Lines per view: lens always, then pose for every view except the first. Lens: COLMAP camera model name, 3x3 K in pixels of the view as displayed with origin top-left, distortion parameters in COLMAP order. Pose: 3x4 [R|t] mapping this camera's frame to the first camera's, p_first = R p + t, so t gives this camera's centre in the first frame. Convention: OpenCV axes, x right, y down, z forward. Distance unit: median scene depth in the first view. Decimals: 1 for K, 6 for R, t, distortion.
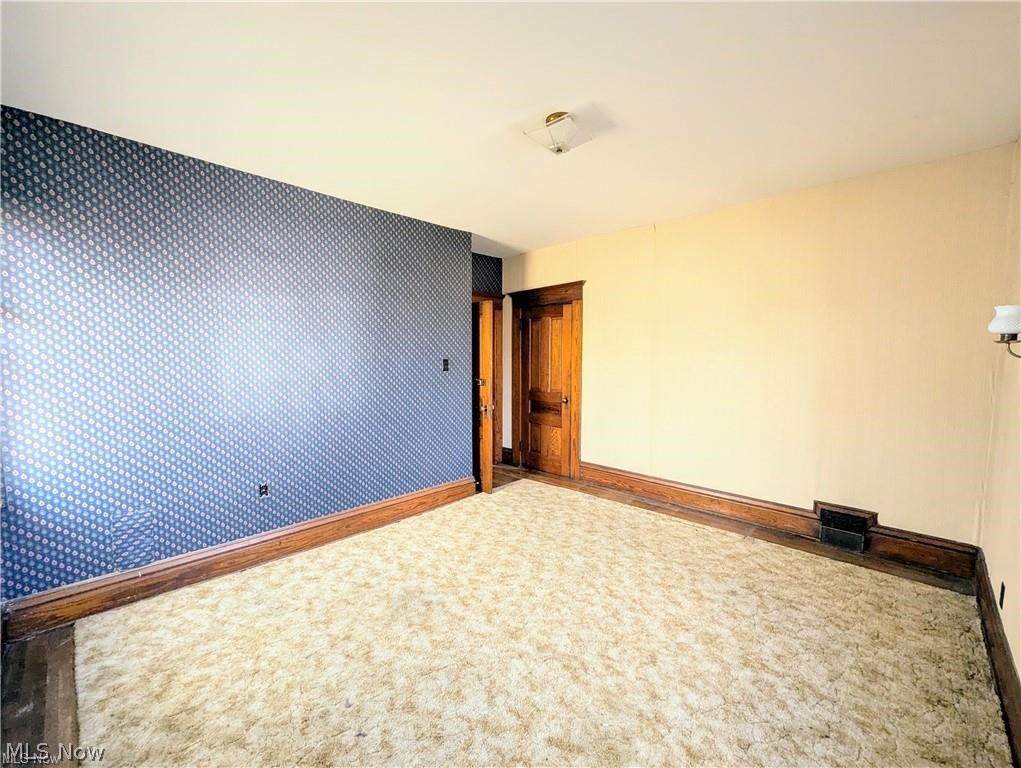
lens RADIAL K [[424.1, 0, 509.4], [0, 424.1, 383.7], [0, 0, 1]] dist [0.002736, -0.001566]
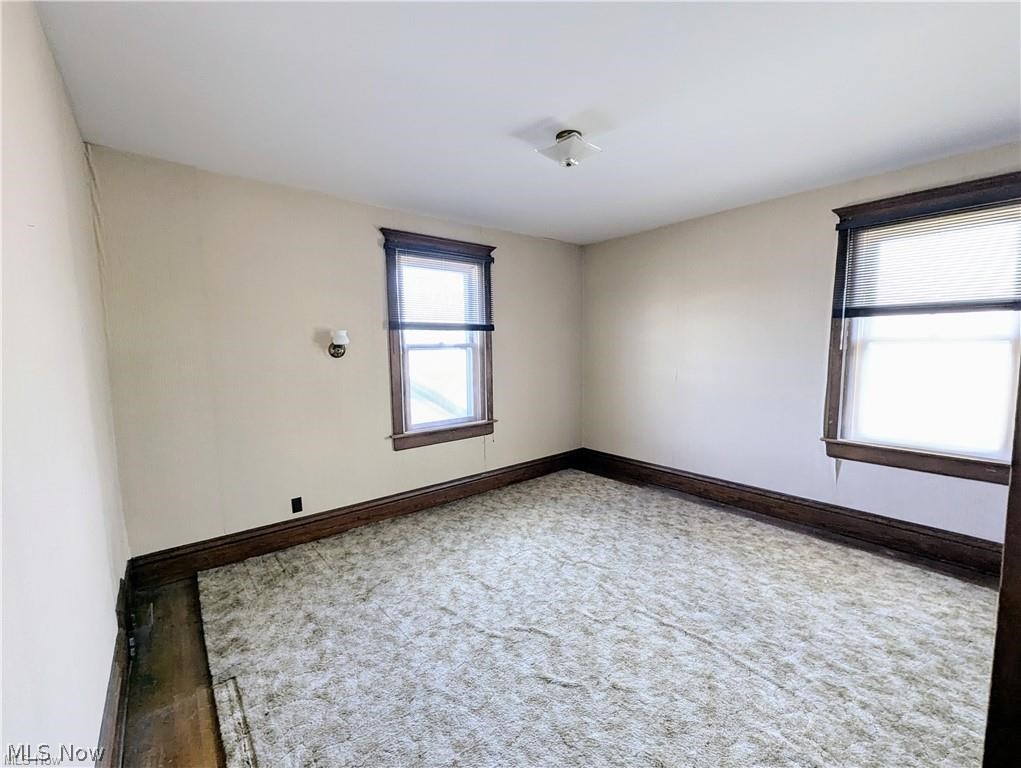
lens RADIAL K [[424.1, 0, 511.7], [0, 424.1, 387.0], [0, 0, 1]] dist [0.002736, -0.001566]
pose [[-0.993884, 0.006285, 0.110247, 0.156185], [0.024874, 0.985463, 0.168060, -0.185128], [-0.107588, 0.169774, -0.979593, 2.284995]]
